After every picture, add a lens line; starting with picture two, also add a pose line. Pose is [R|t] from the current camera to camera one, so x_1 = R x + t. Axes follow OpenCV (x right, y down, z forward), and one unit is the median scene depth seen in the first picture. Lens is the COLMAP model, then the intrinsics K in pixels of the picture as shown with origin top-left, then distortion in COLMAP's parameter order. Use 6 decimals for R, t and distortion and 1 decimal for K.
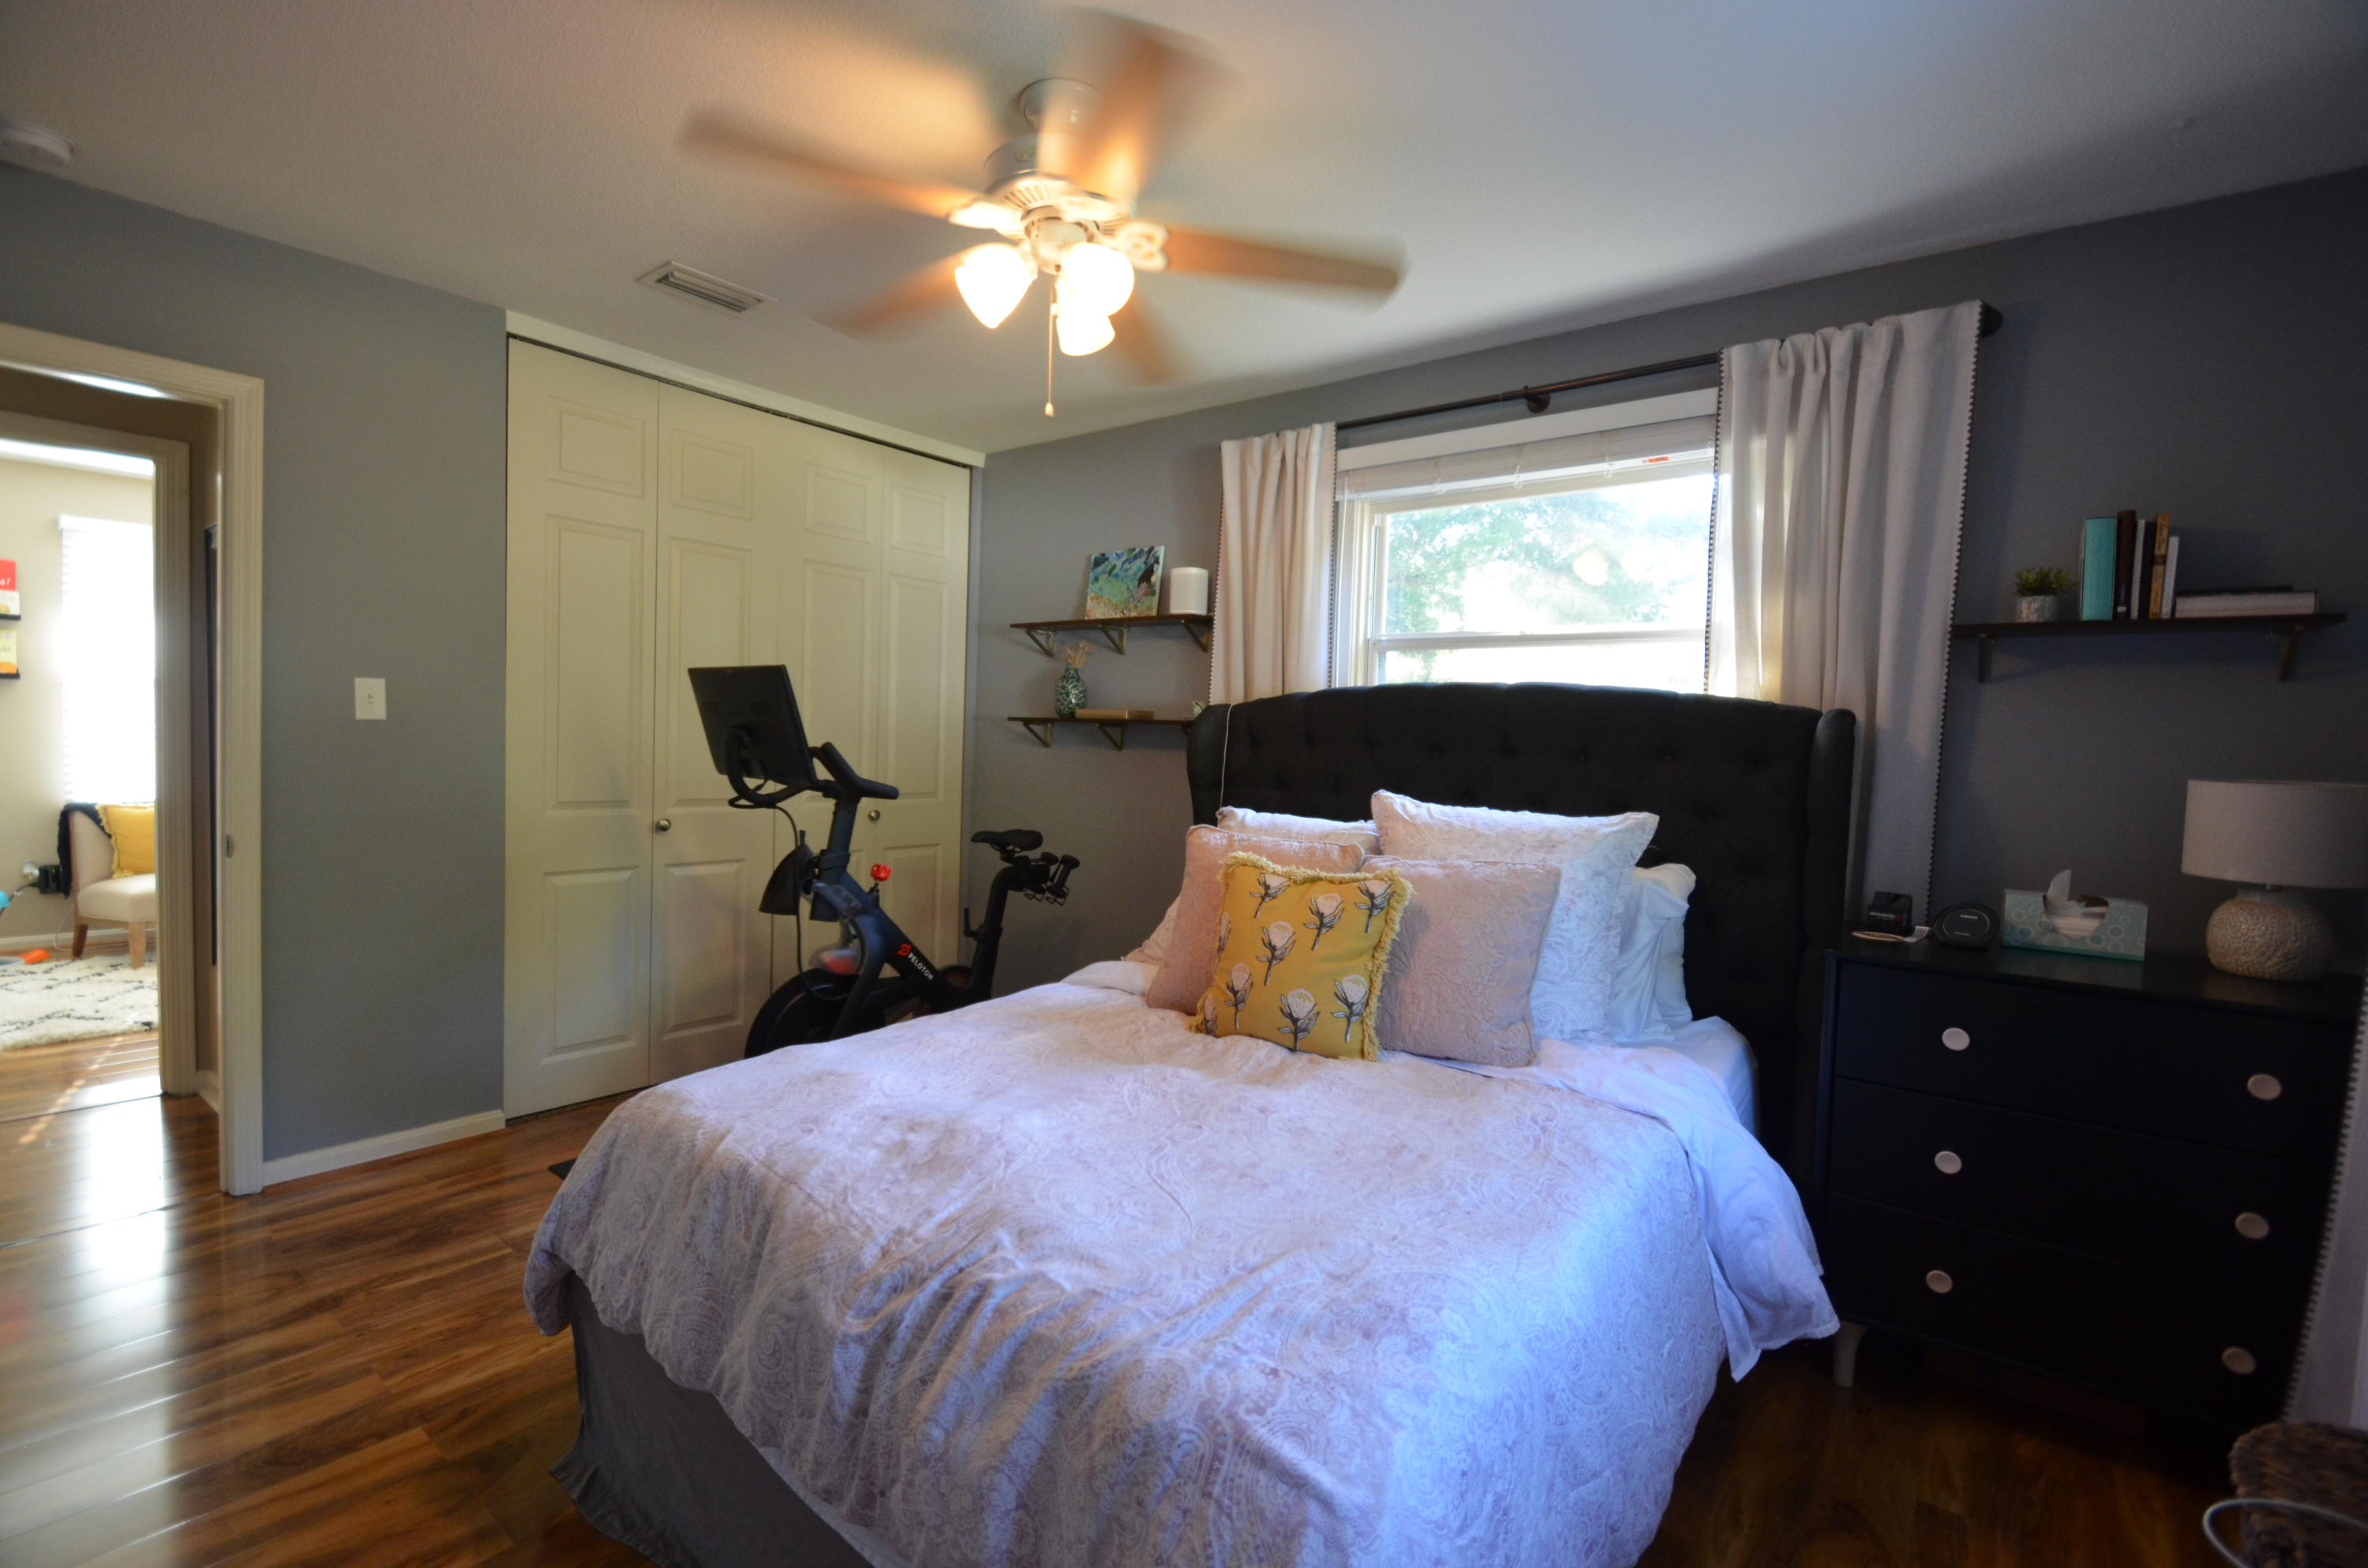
lens RADIAL K [[1042.4, 0, 1177.3], [0, 1042.4, 784.0], [0, 0, 1]] dist [0.008610, -0.013736]
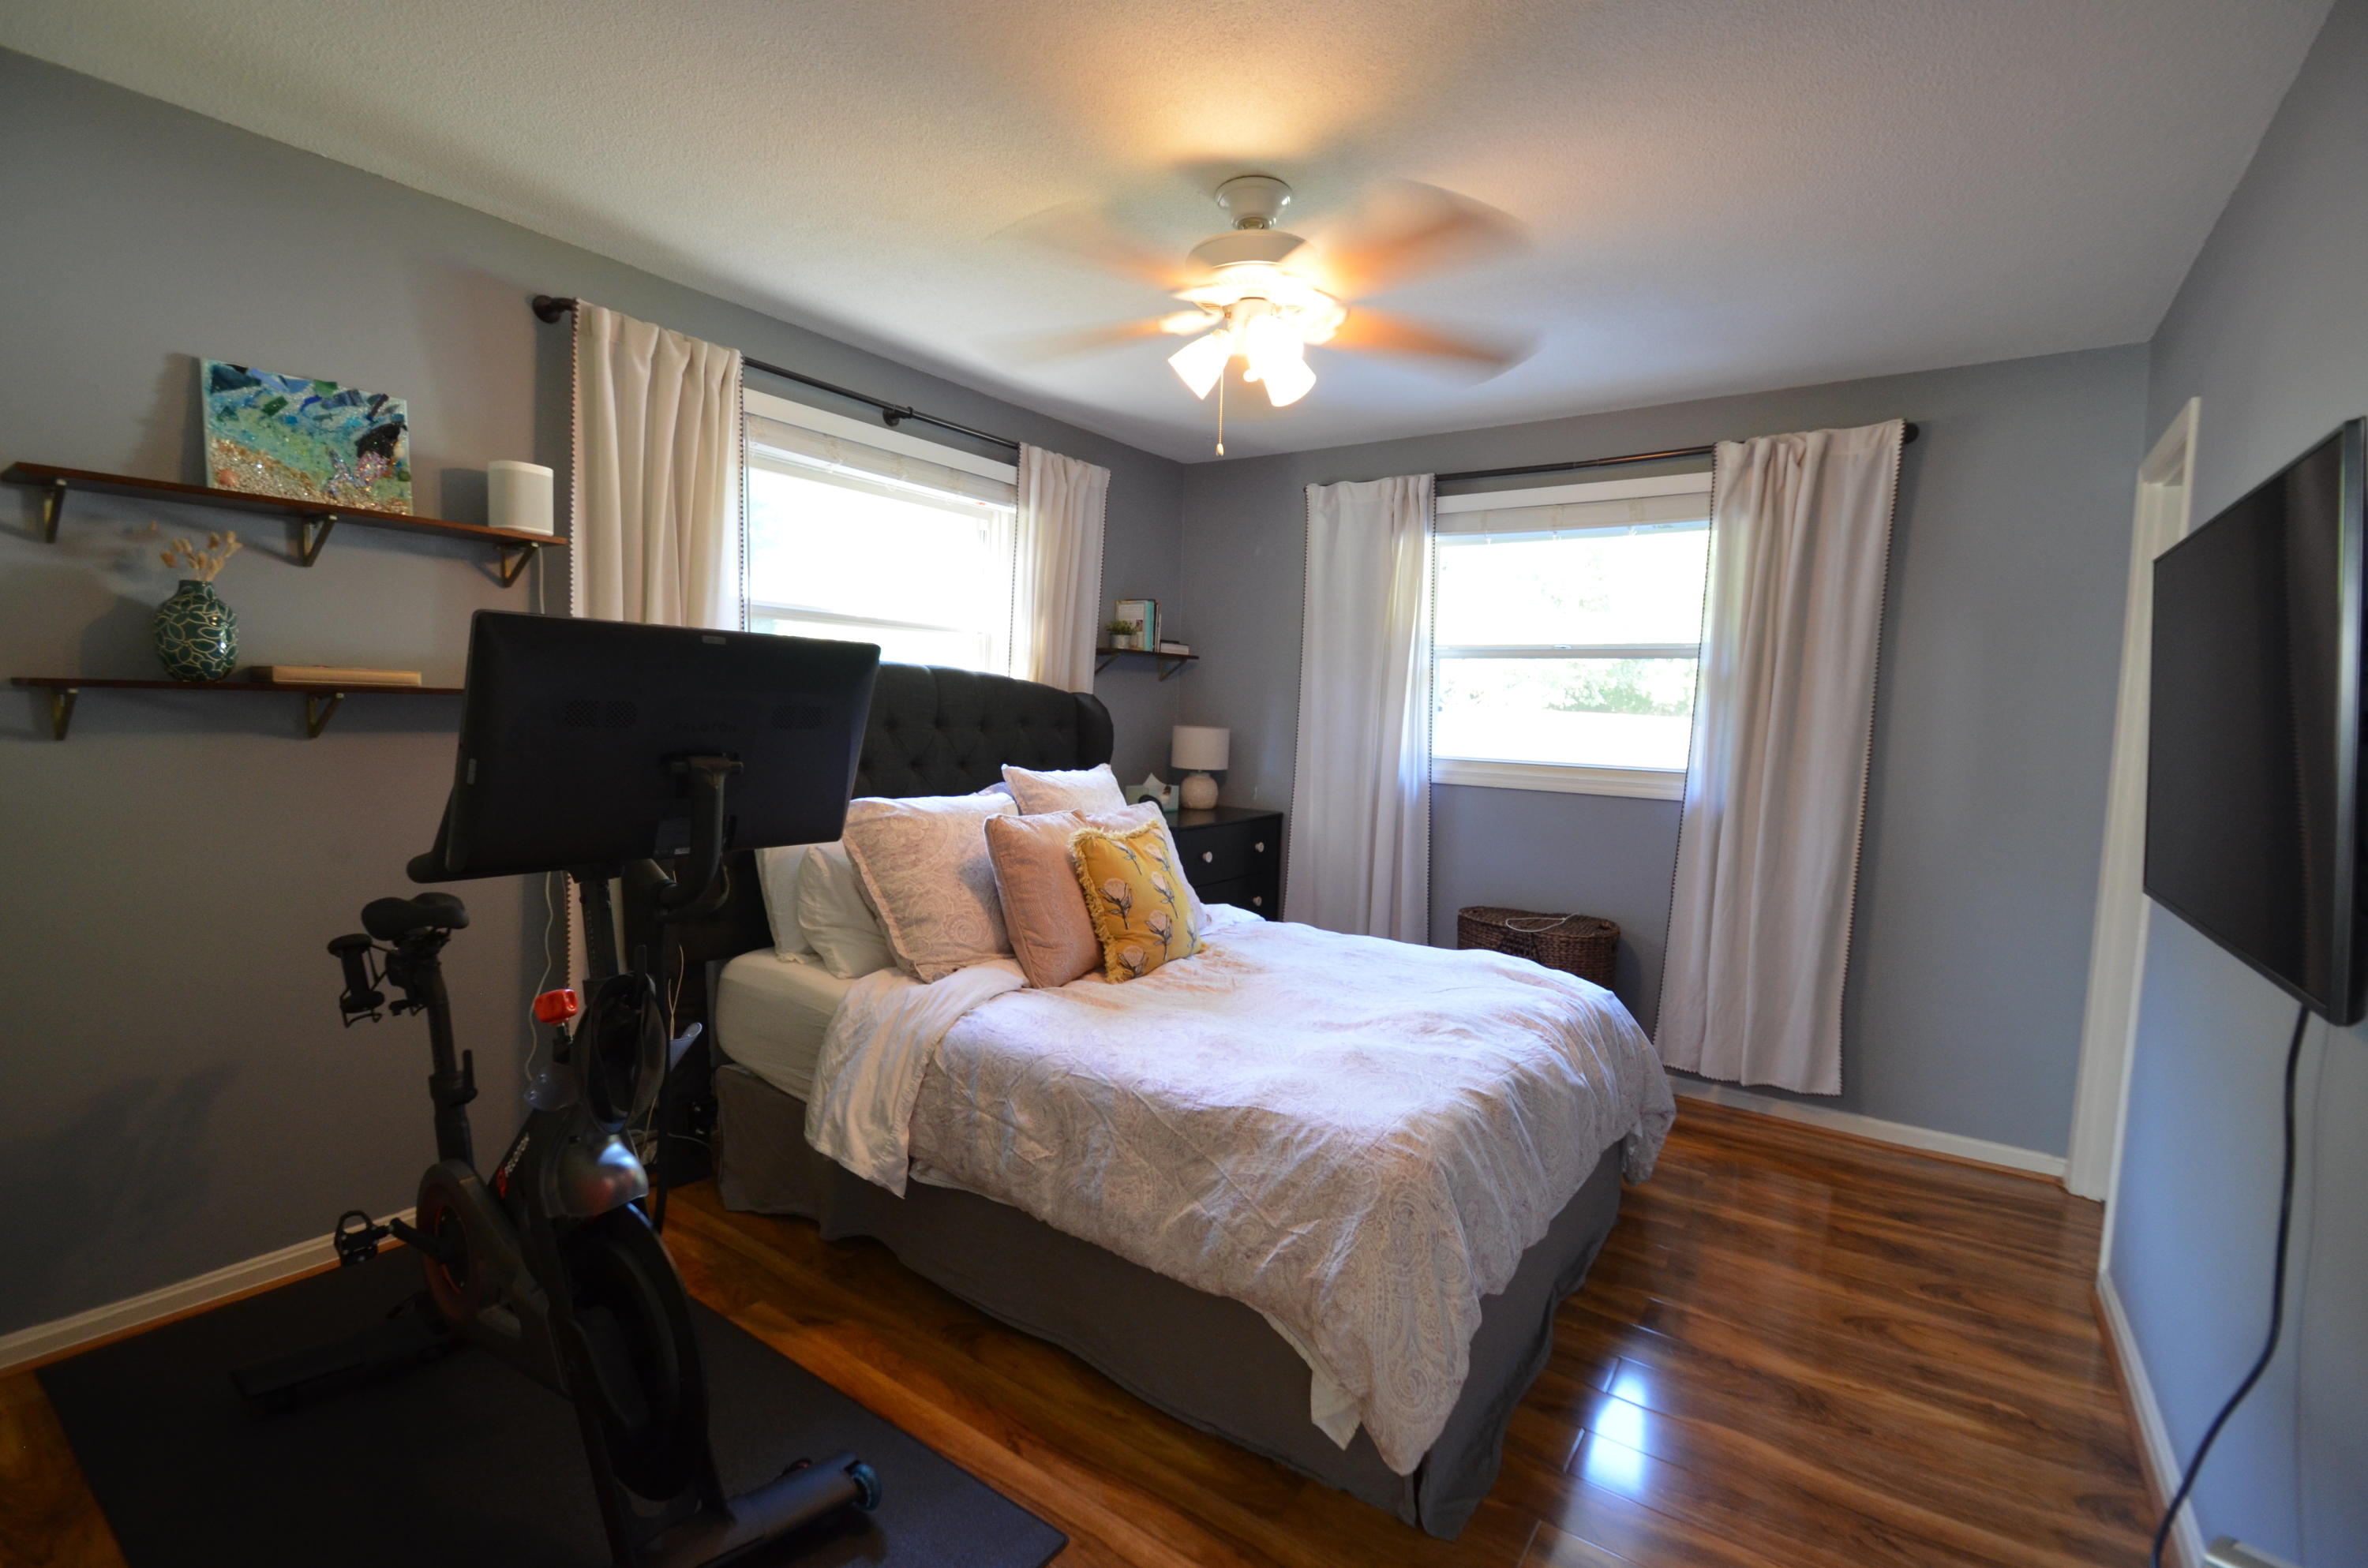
lens RADIAL K [[1042.4, 0, 1179.8], [0, 1042.4, 782.5], [0, 0, 1]] dist [0.008610, -0.013736]
pose [[-0.058039, -0.104022, 0.992880, -0.785041], [0.014668, 0.994360, 0.105034, -0.075491], [-0.998207, 0.020659, -0.056186, 0.694749]]
